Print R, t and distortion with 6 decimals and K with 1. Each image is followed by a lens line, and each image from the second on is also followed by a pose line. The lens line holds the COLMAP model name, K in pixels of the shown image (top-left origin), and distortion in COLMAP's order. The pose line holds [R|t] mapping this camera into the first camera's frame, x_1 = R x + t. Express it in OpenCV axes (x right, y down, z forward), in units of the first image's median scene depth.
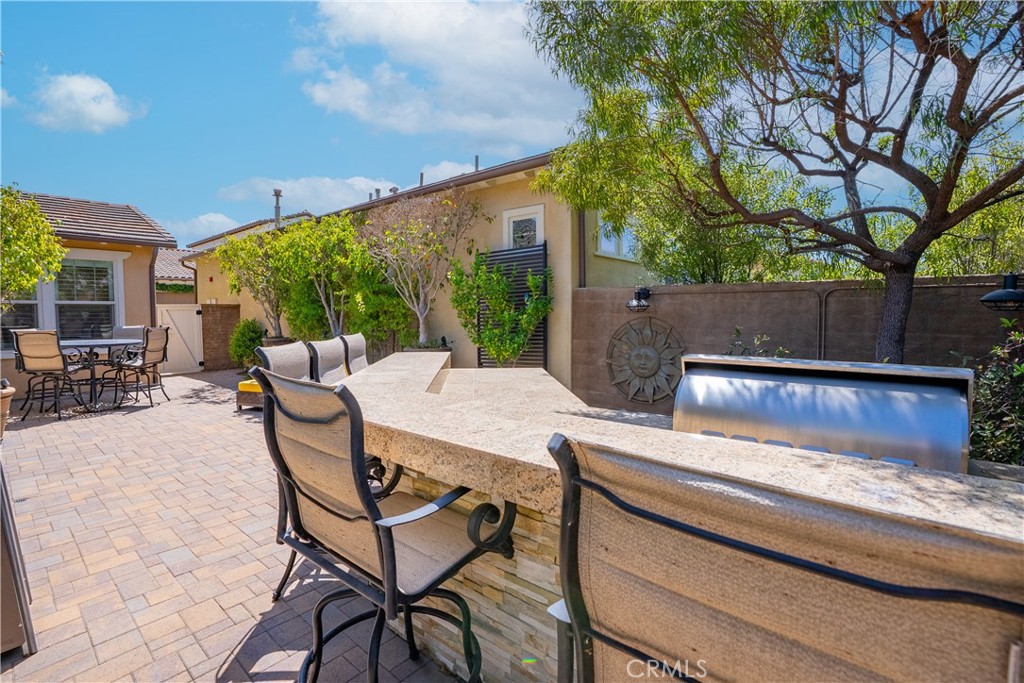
lens RADIAL K [[467.3, 0, 512.5], [0, 467.3, 344.2], [0, 0, 1]] dist [-0.002492, 0.000174]
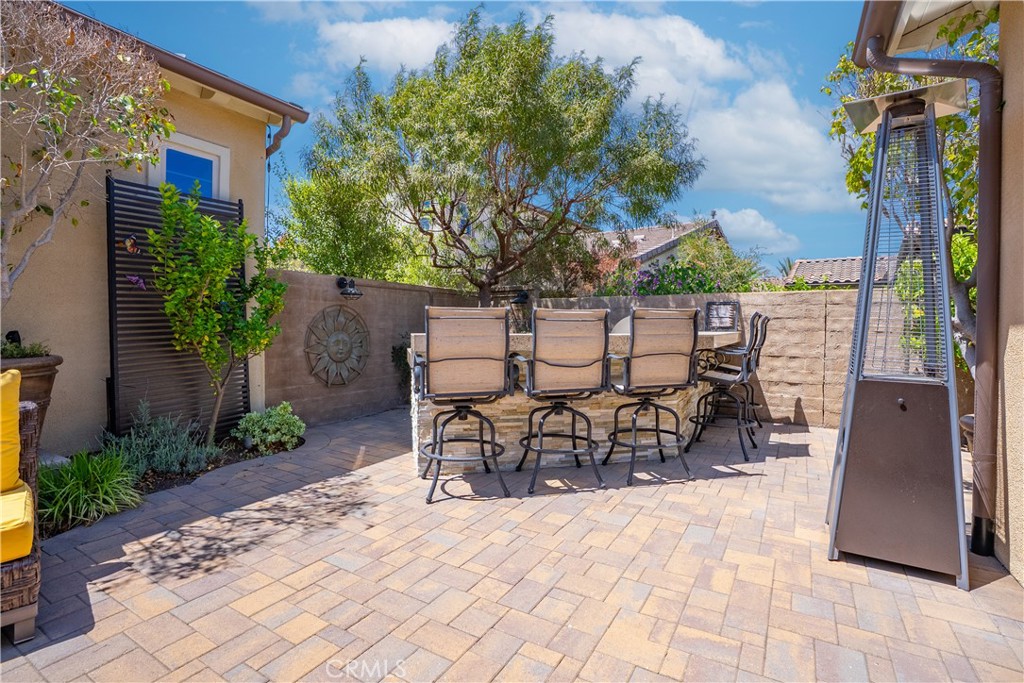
lens RADIAL K [[490.7, 0, 490.4], [0, 490.7, 320.7], [0, 0, 1]] dist [-0.002983, 0.000229]
pose [[-0.150345, 0.013881, 0.988536, -0.823741], [0.064379, 0.997917, -0.004221, 0.004839], [-0.986535, 0.063006, -0.150925, 0.775406]]
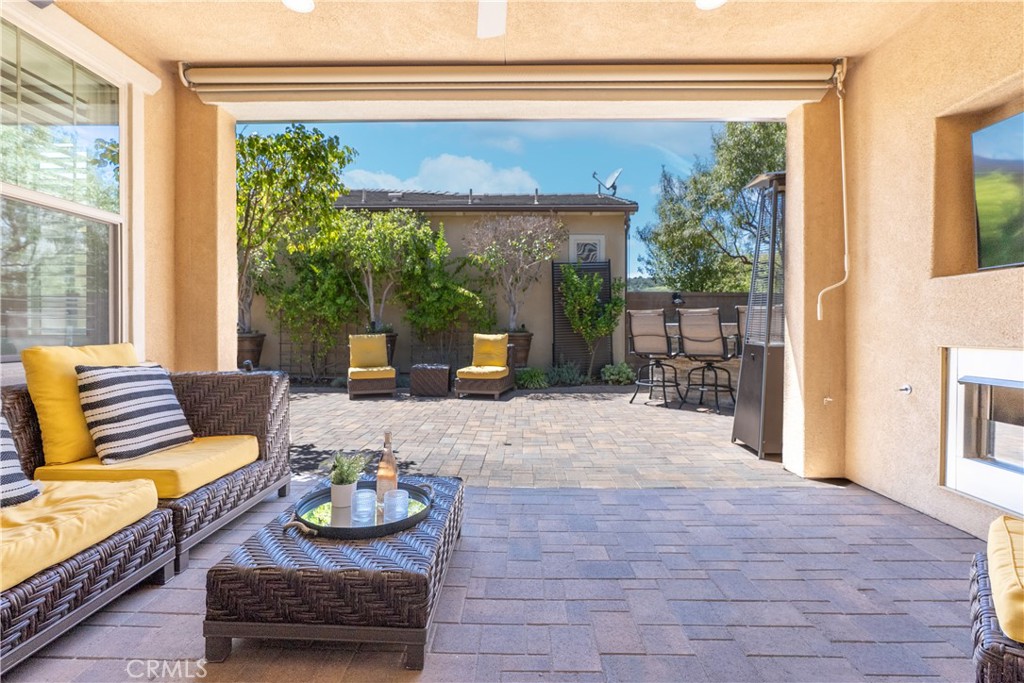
lens RADIAL K [[467.3, 0, 511.9], [0, 467.3, 336.6], [0, 0, 1]] dist [-0.002492, 0.000174]
pose [[0.765754, -0.001577, 0.643131, -1.219904], [0.035021, 0.998616, -0.039250, 0.082564], [-0.642179, 0.052579, 0.764749, 0.056316]]
